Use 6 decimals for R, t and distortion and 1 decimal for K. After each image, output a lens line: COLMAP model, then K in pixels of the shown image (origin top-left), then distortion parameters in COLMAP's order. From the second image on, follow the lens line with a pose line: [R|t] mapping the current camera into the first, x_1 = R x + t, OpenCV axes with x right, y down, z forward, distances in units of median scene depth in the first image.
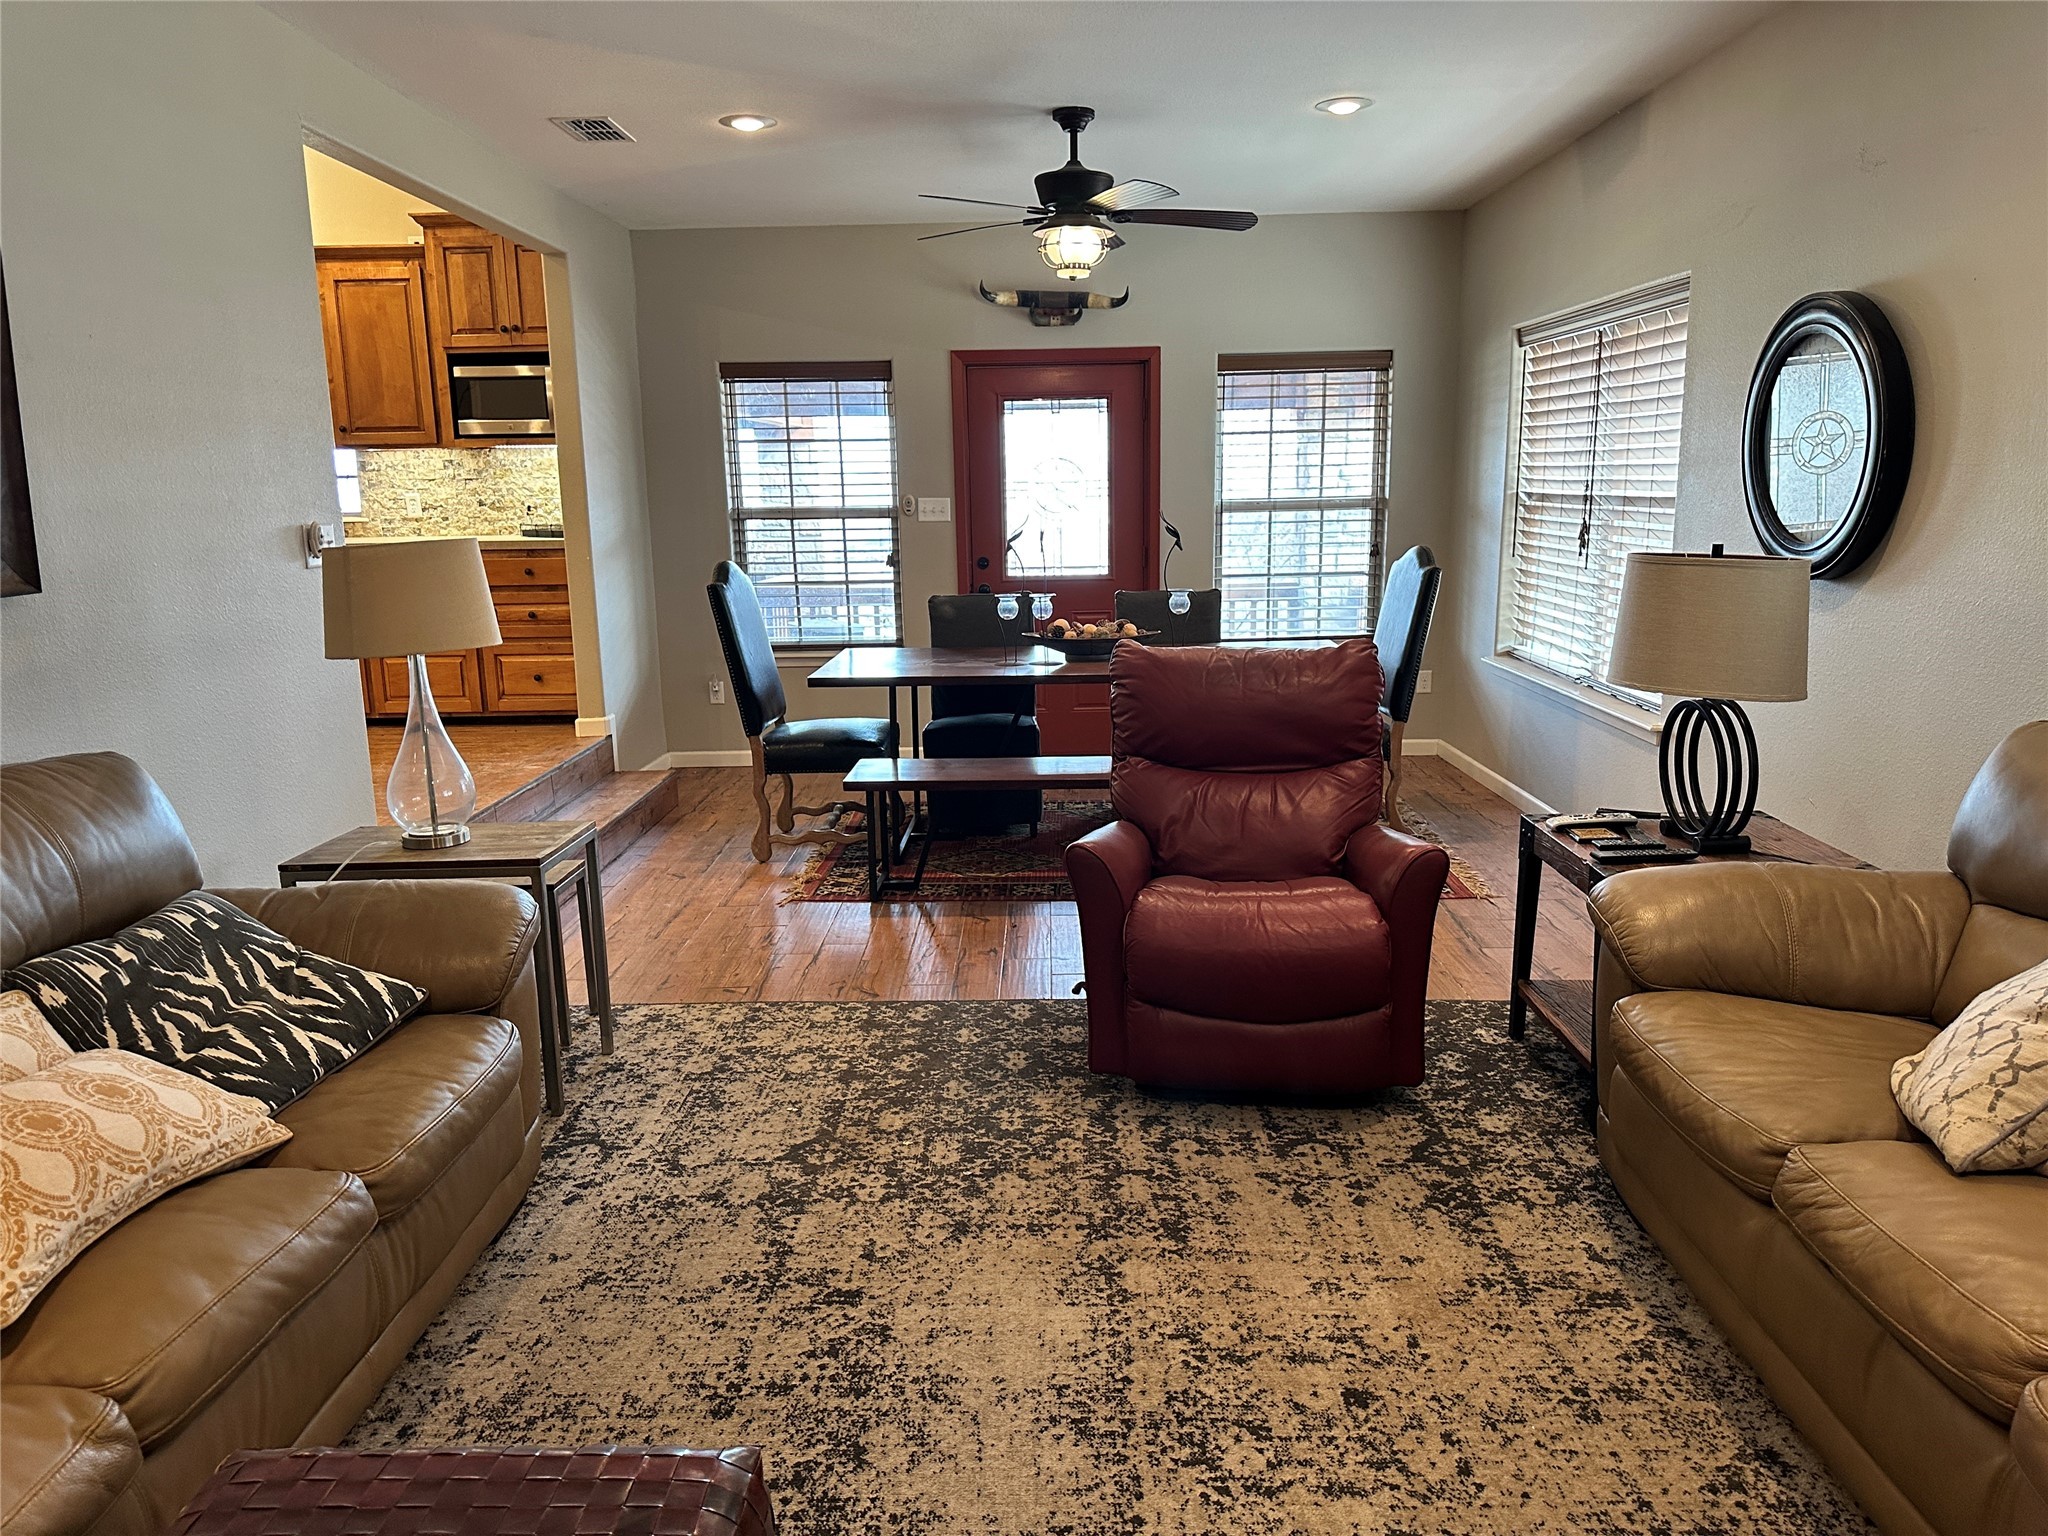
lens RADIAL K [[1424.7, 0, 1024.0], [0, 1424.7, 768.0], [0, 0, 1]] dist [0.008525, -0.033685]
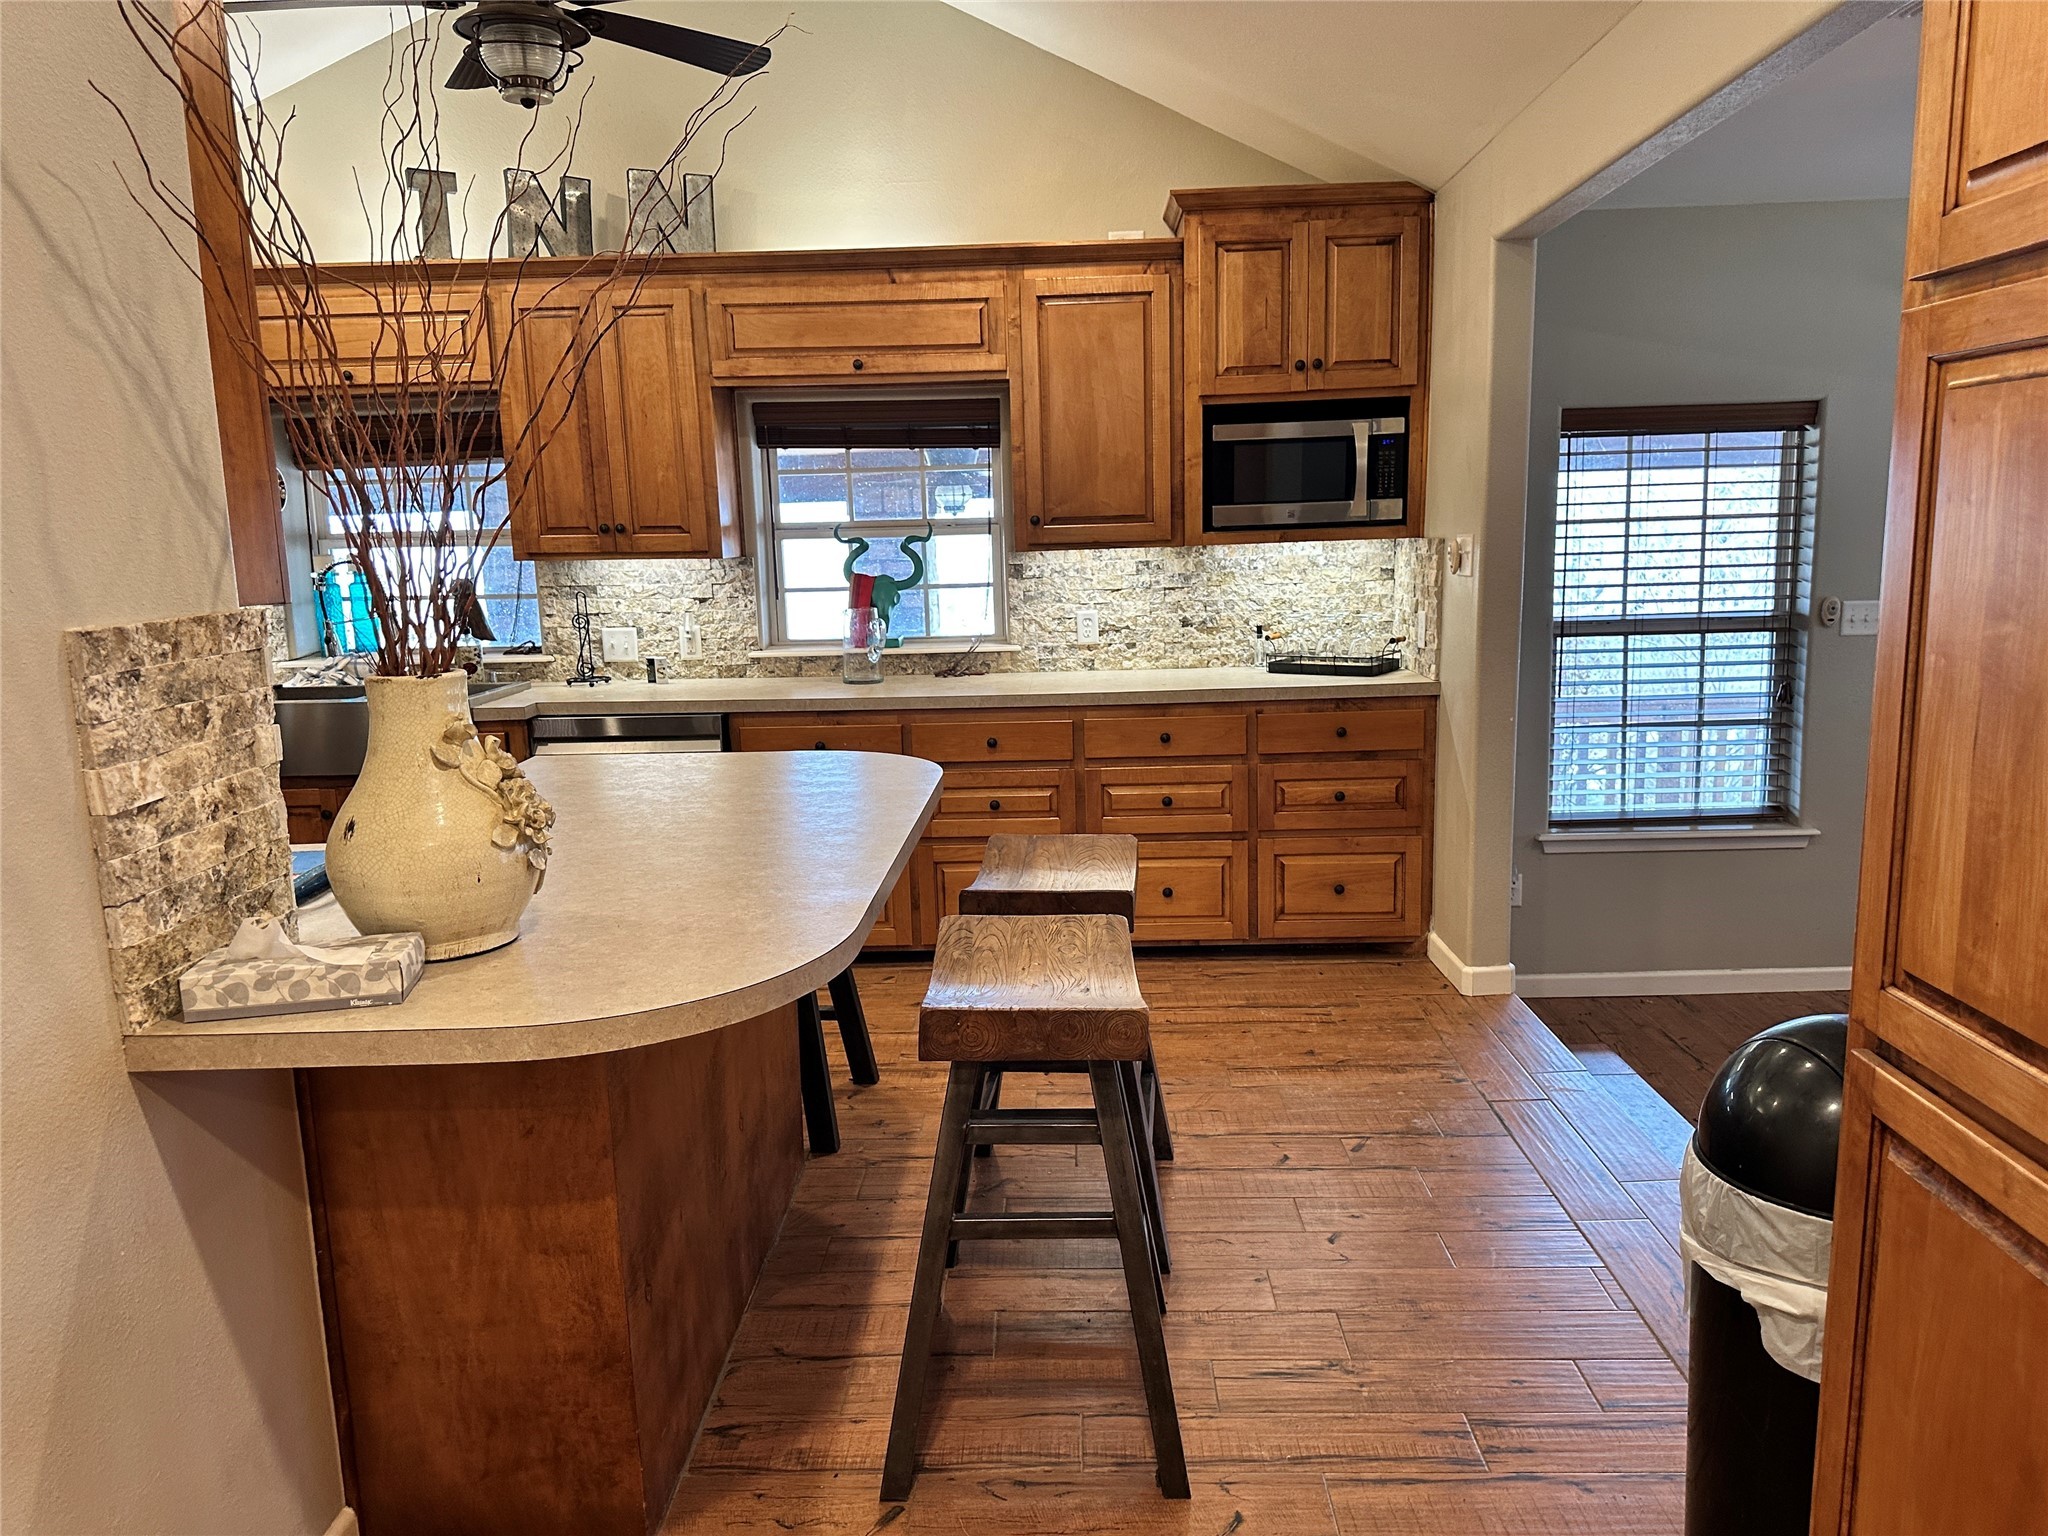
lens RADIAL K [[1422.6, 0, 1055.7], [0, 1422.6, 760.8], [0, 0, 1]] dist [0.167901, -0.177929]
pose [[0.999810, -0.011316, -0.015898, -0.461322], [0.010673, 0.999144, -0.039957, -0.097602], [0.016336, 0.039780, 0.999075, 0.330221]]
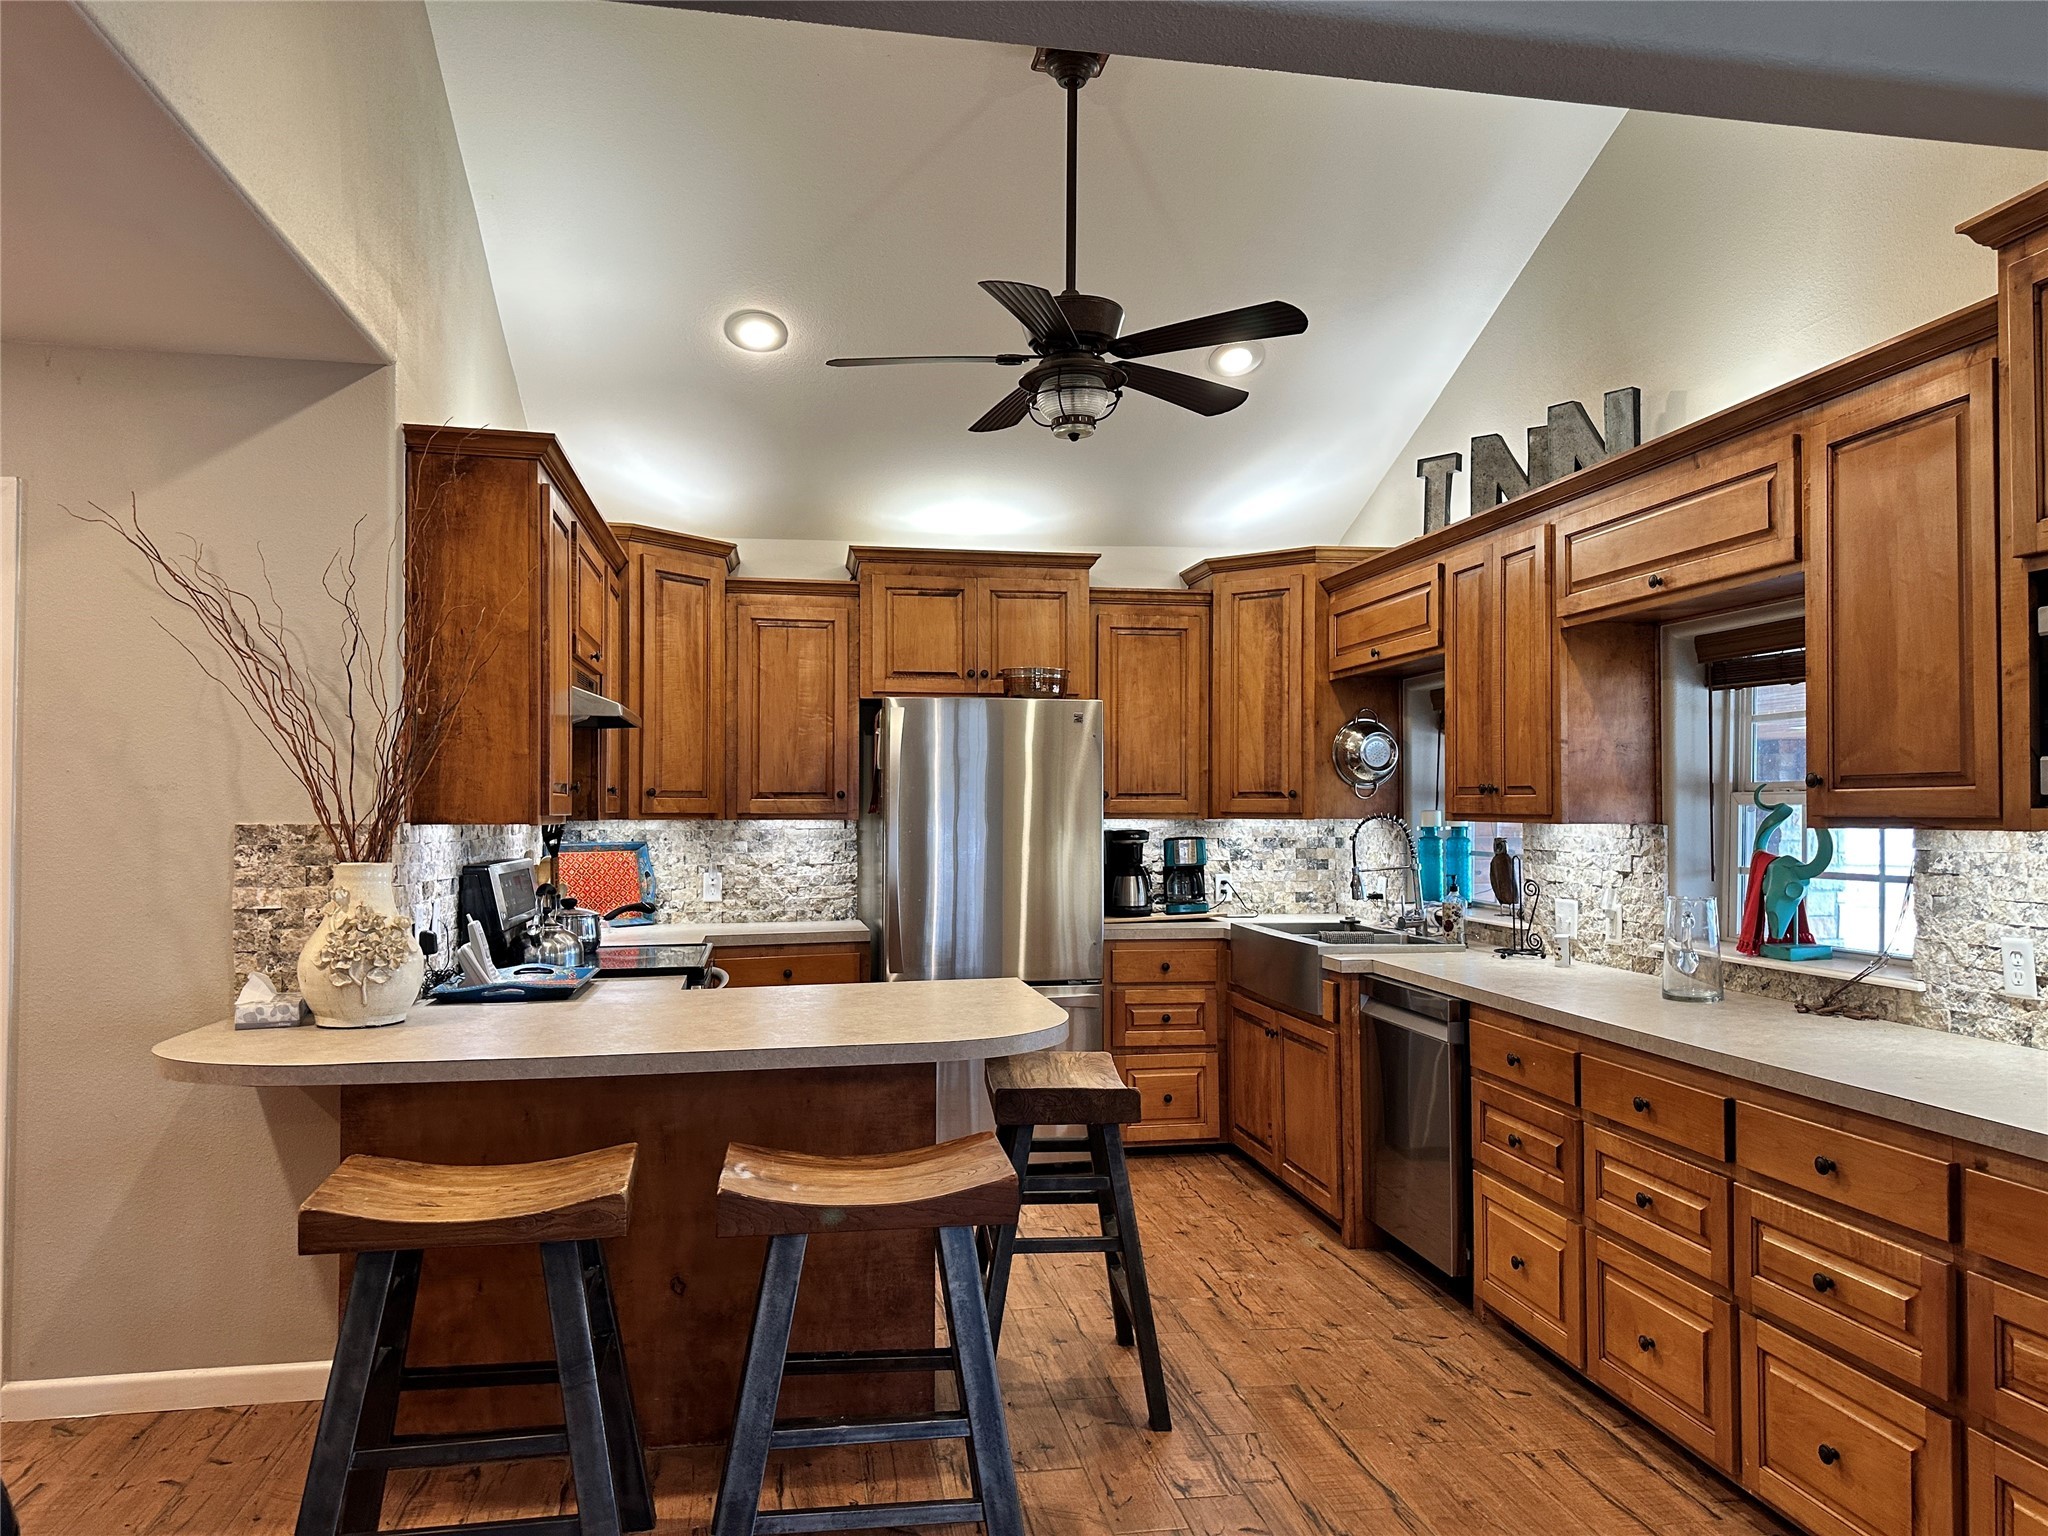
lens RADIAL K [[1424.7, 0, 1024.0], [0, 1424.7, 768.0], [0, 0, 1]] dist [0.008525, -0.033685]
pose [[0.189175, -0.014533, -0.981836, -0.105086], [-0.203642, 0.977571, -0.053707, -0.171591], [0.960595, 0.210103, 0.181973, 0.698902]]
